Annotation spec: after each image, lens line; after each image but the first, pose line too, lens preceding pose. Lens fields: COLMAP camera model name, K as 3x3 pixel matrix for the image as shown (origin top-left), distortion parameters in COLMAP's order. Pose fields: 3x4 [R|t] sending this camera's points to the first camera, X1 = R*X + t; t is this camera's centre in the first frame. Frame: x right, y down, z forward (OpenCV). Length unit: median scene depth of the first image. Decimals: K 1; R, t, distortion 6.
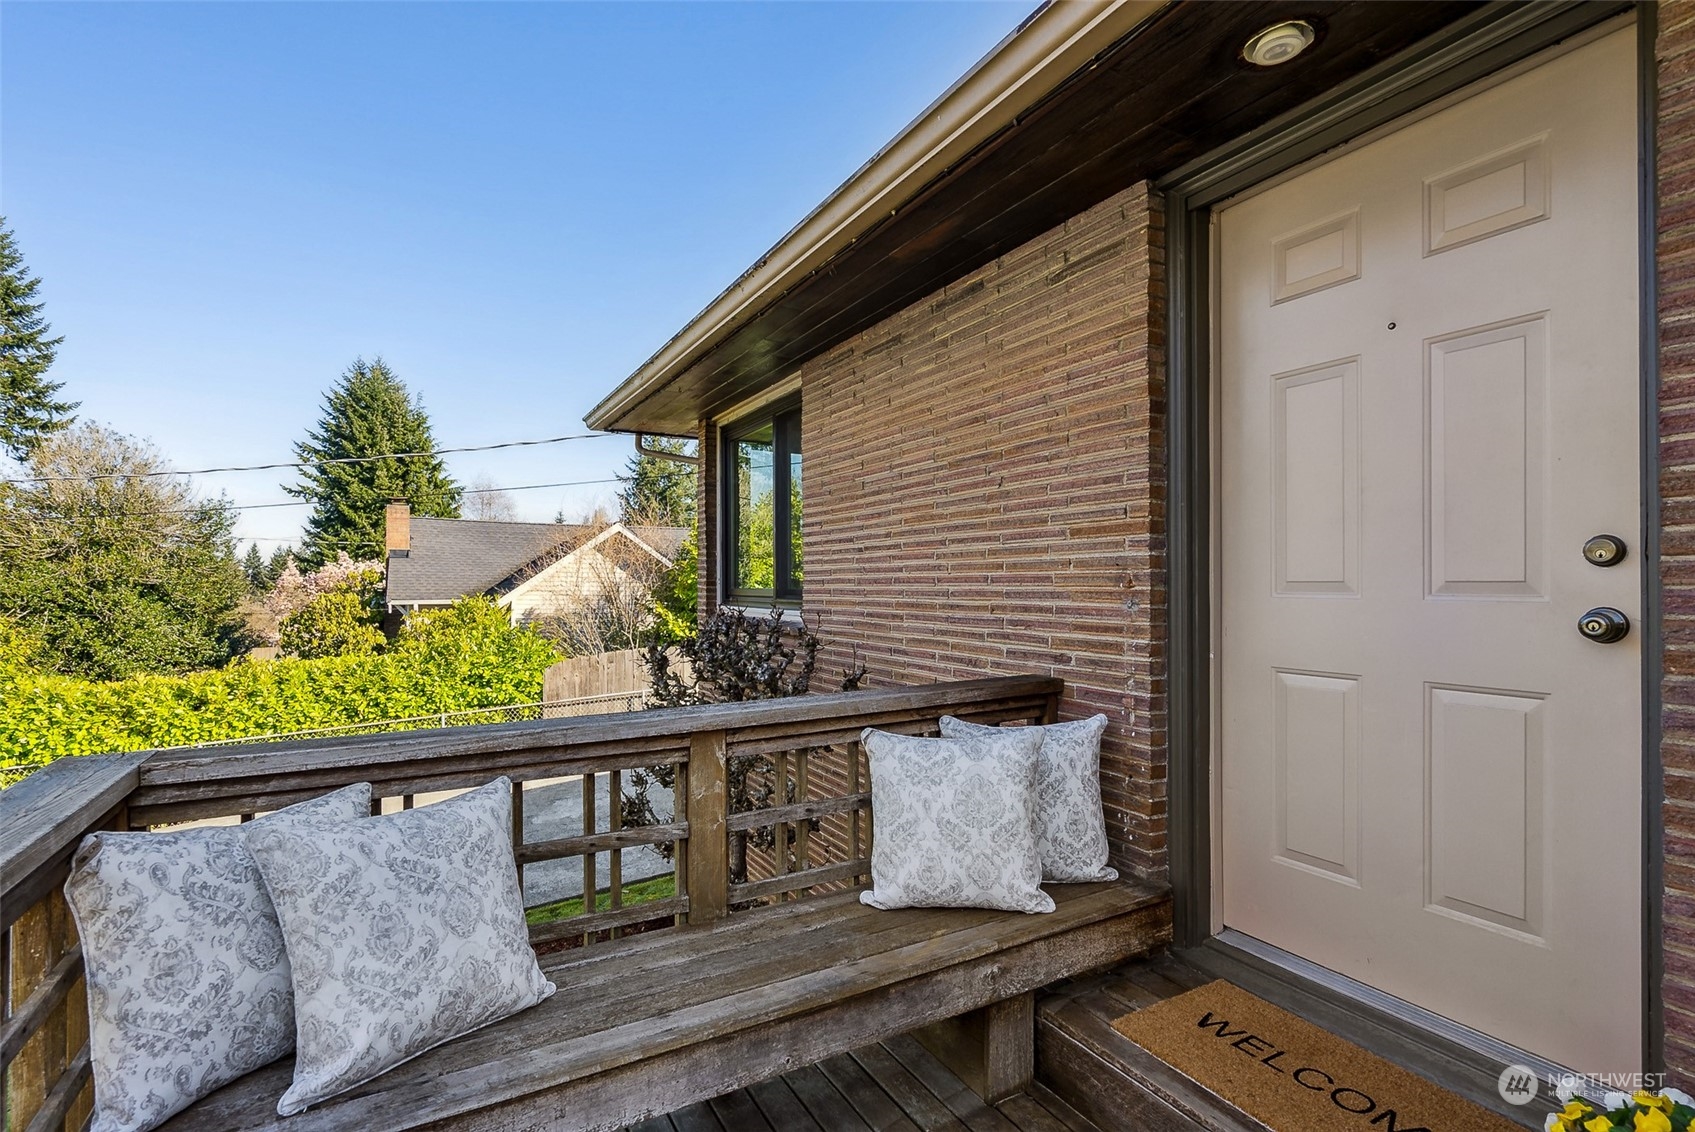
lens RADIAL K [[782.1, 0, 841.1], [0, 782.1, 584.4], [0, 0, 1]] dist [-0.012419, 0.001827]
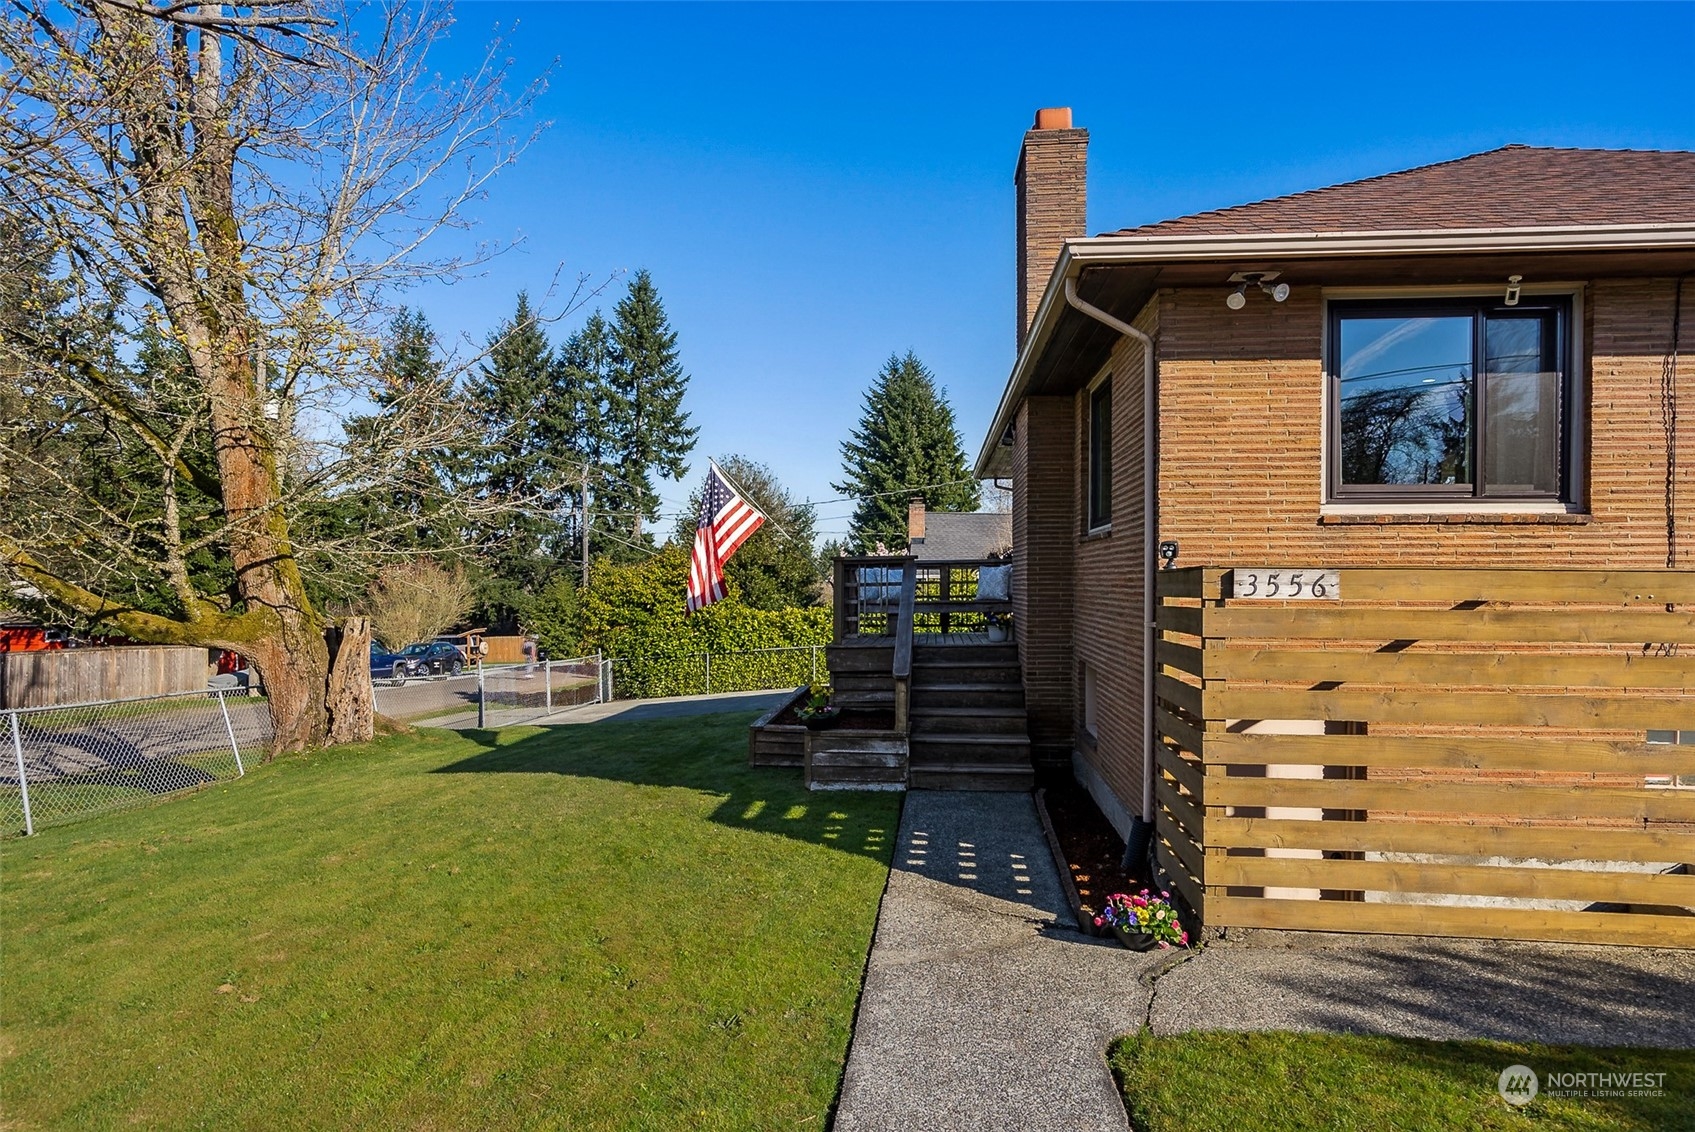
lens RADIAL K [[971.0, 0, 844.1], [0, 971.0, 573.5], [0, 0, 1]] dist [0.000494, 0.000019]
pose [[0.822663, -0.000448, -0.568529, 0.084907], [-0.003894, 0.999972, -0.006423, 0.008534], [0.568516, 0.007498, 0.822638, -0.136008]]
